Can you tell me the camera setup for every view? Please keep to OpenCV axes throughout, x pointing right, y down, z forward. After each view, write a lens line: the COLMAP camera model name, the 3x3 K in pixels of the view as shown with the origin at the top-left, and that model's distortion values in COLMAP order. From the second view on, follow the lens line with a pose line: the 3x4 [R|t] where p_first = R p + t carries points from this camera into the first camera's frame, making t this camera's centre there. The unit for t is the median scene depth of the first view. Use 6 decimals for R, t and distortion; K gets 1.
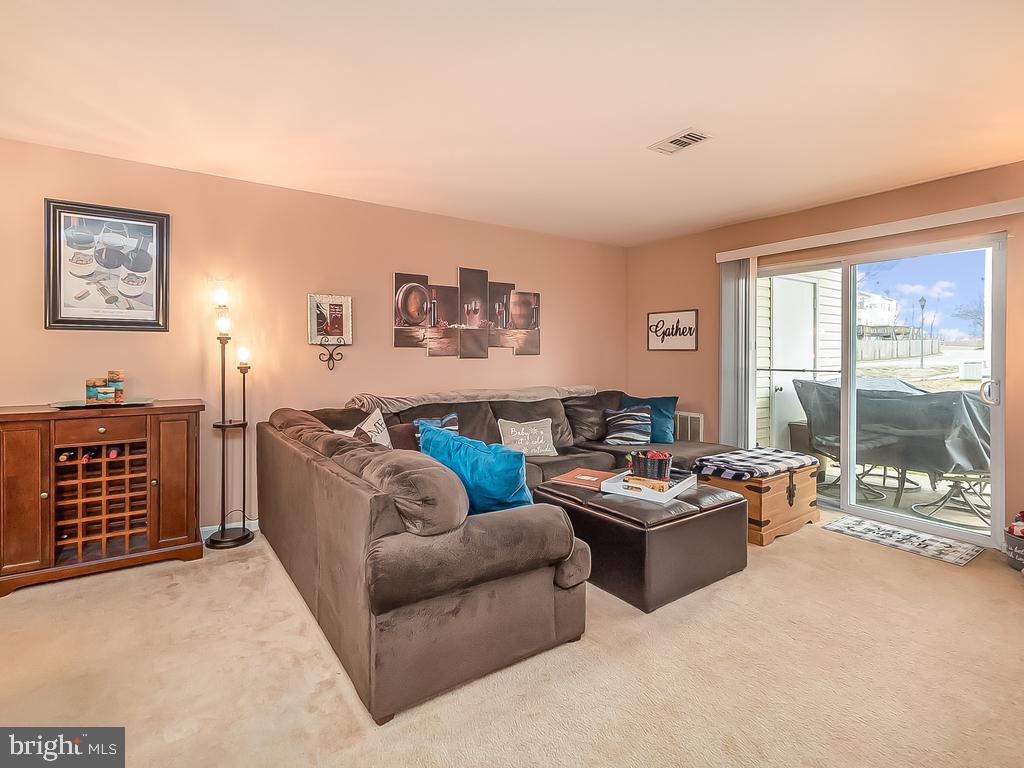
lens RADIAL K [[513.4, 0, 524.2], [0, 513.4, 358.8], [0, 0, 1]] dist [-0.005794, -0.000500]
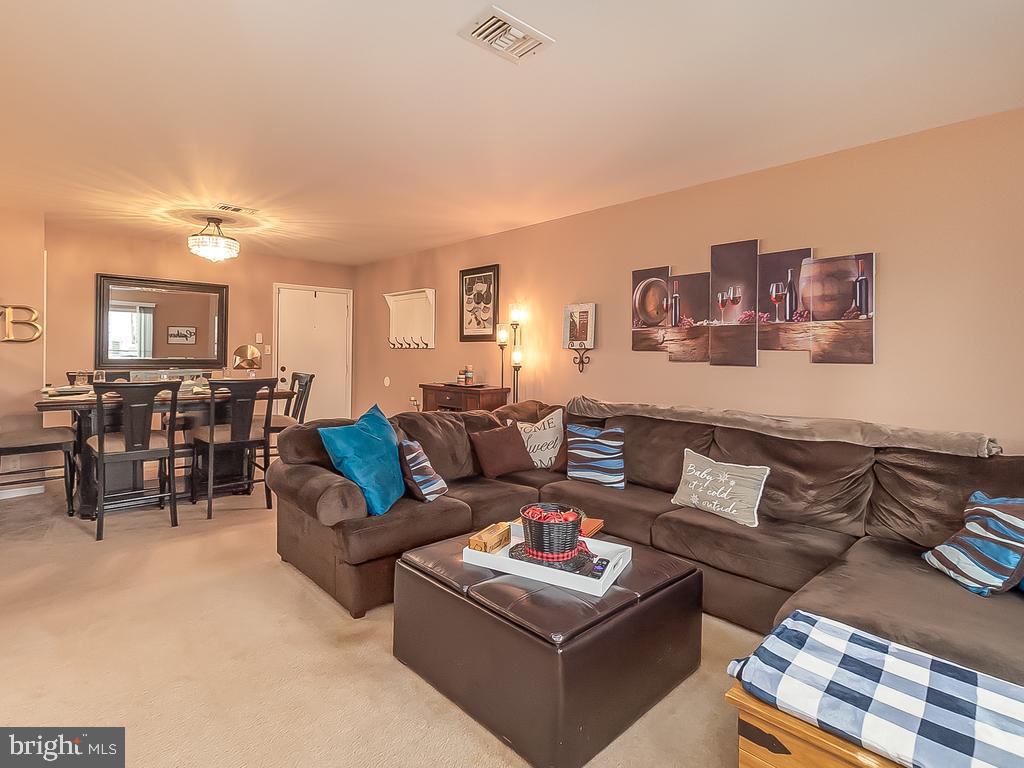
lens RADIAL K [[513.4, 0, 512.8], [0, 513.4, 374.4], [0, 0, 1]] dist [-0.005794, -0.000500]
pose [[0.136695, 0.038045, -0.989882, 0.619123], [-0.022730, 0.999120, 0.035261, -0.007908], [0.990352, 0.017680, 0.137439, 0.633136]]
